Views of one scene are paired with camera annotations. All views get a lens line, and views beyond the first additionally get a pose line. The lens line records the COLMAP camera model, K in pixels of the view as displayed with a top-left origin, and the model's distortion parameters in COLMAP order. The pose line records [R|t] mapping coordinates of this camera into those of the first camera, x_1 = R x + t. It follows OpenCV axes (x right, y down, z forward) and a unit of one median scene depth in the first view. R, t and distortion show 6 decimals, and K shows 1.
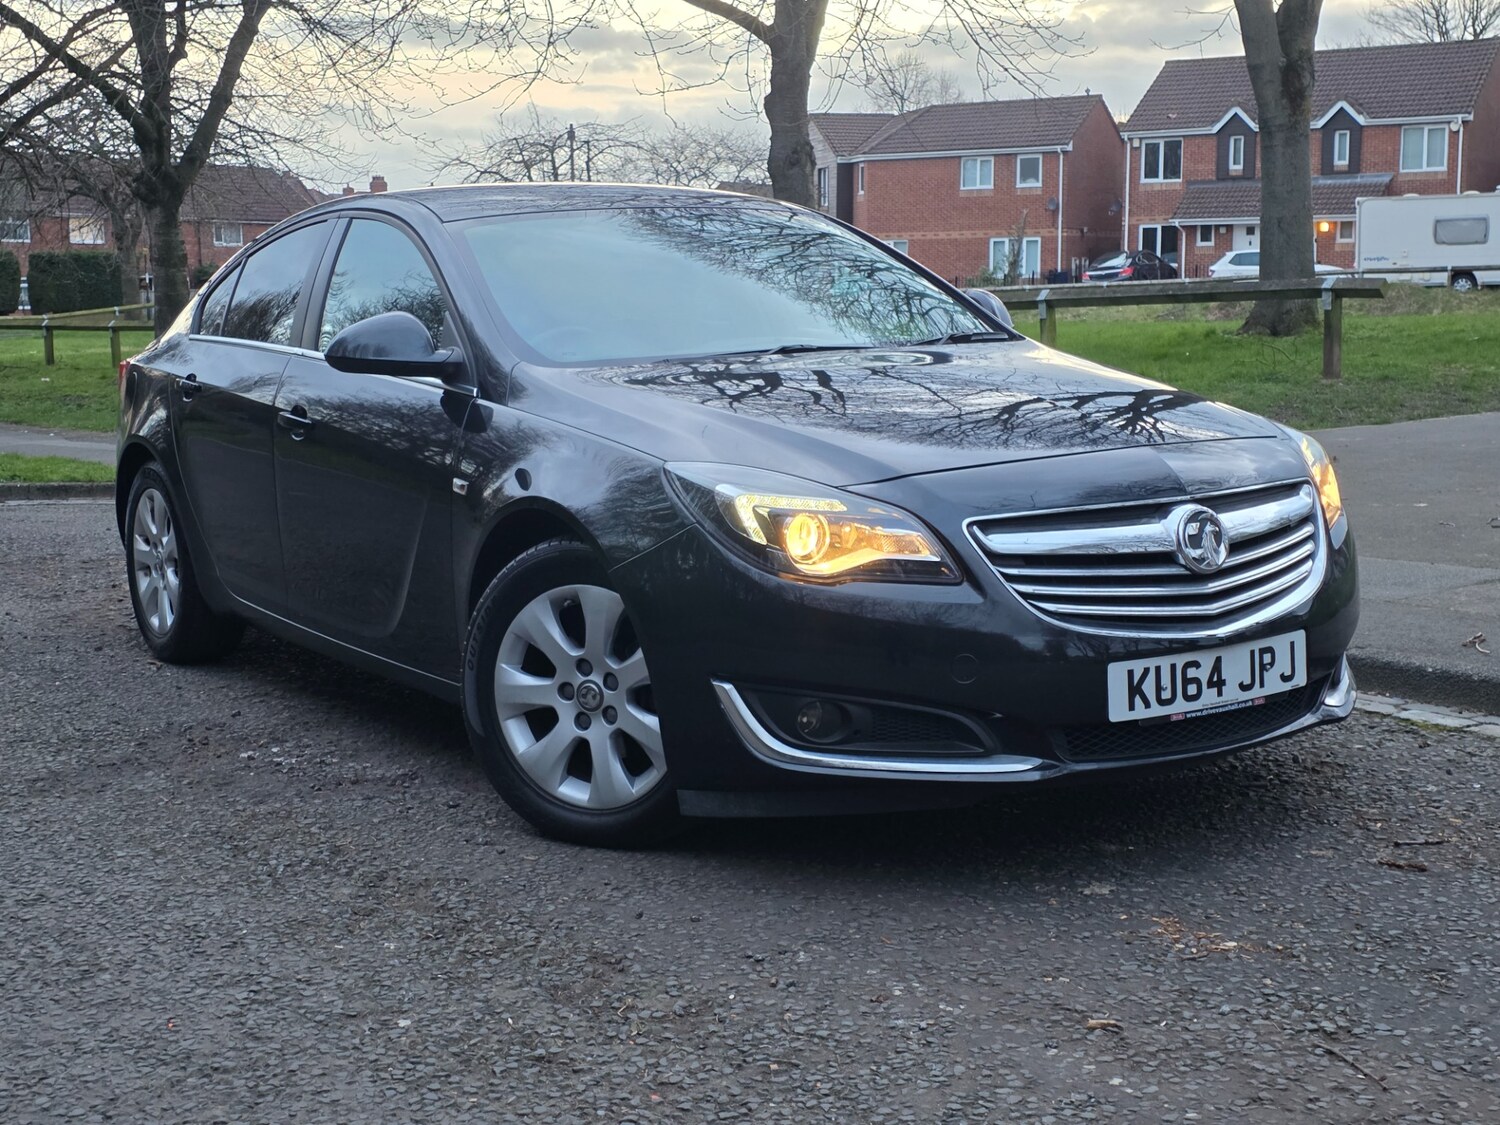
lens RADIAL K [[2015.6, 0, 743.6], [0, 2015.6, 565.6], [0, 0, 1]] dist [0.178012, -0.465683]
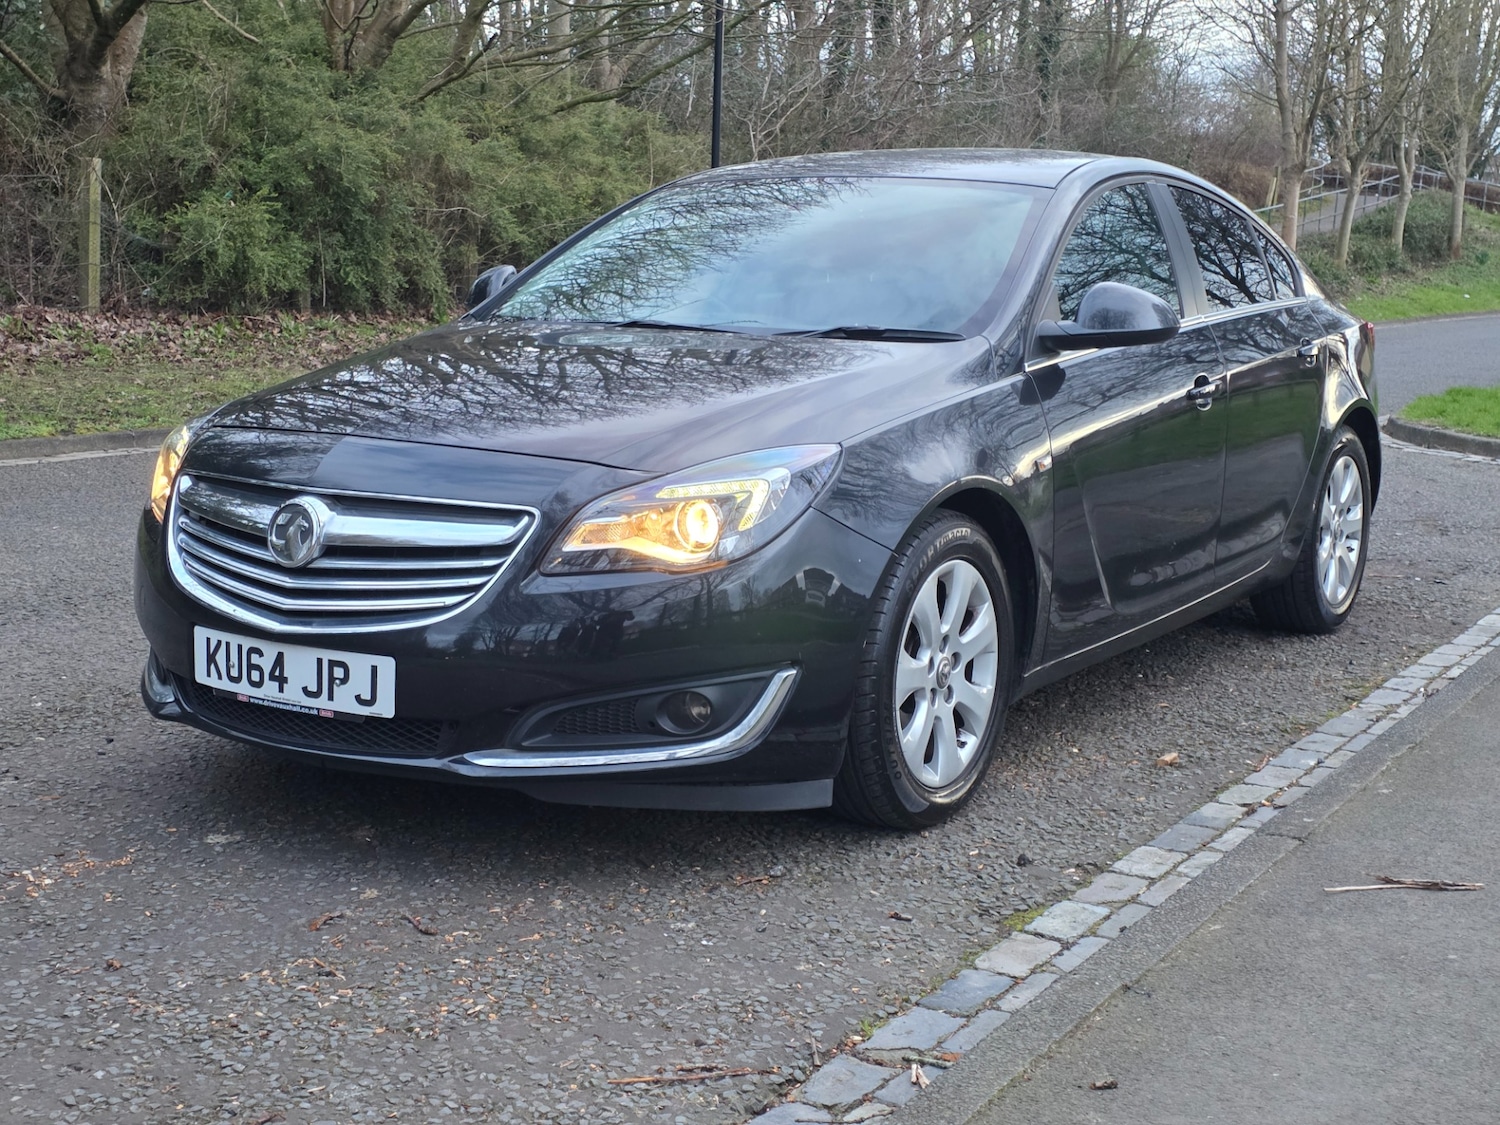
lens RADIAL K [[2015.6, 0, 743.6], [0, 2015.6, 565.6], [0, 0, 1]] dist [0.178012, -0.465683]
pose [[0.406740, 0.185053, -0.894605, 1.186089], [-0.159825, 0.978580, 0.129758, -0.158352], [0.899455, 0.090202, 0.427603, 0.768235]]
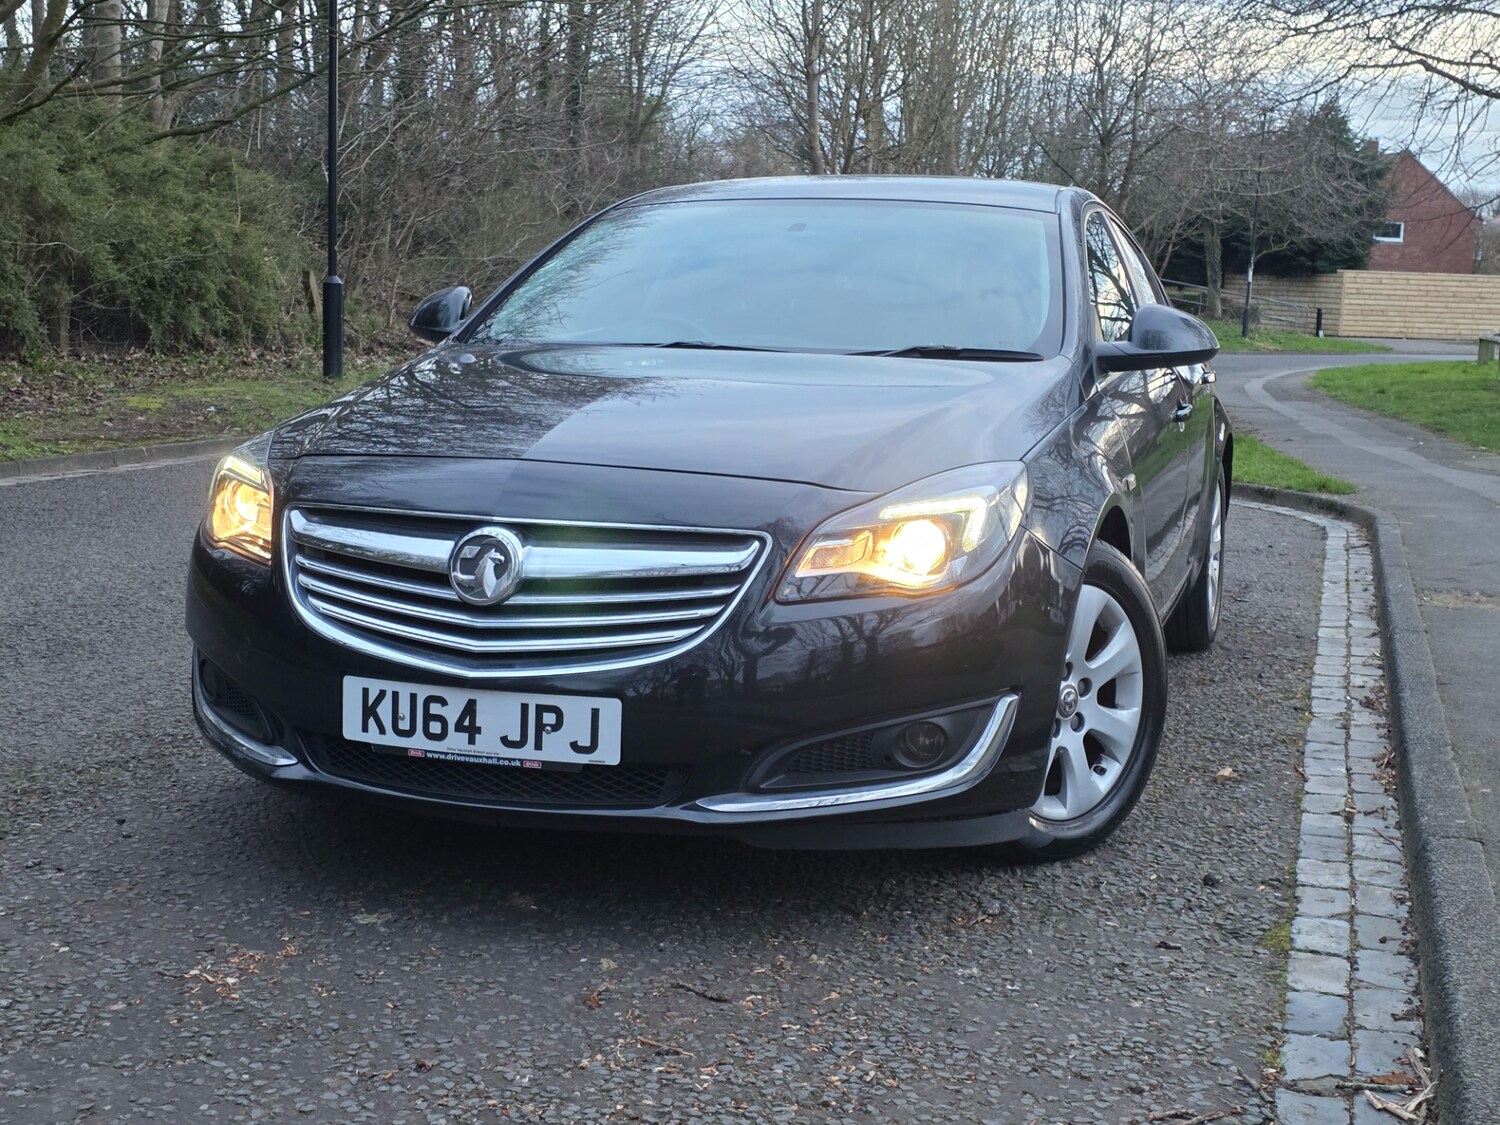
lens RADIAL K [[2015.6, 0, 743.6], [0, 2015.6, 565.6], [0, 0, 1]] dist [0.178012, -0.465683]
pose [[0.619635, 0.148035, -0.770803, 0.970059], [-0.153336, 0.985961, 0.066093, -0.088656], [0.769766, 0.077238, 0.633636, 0.520585]]
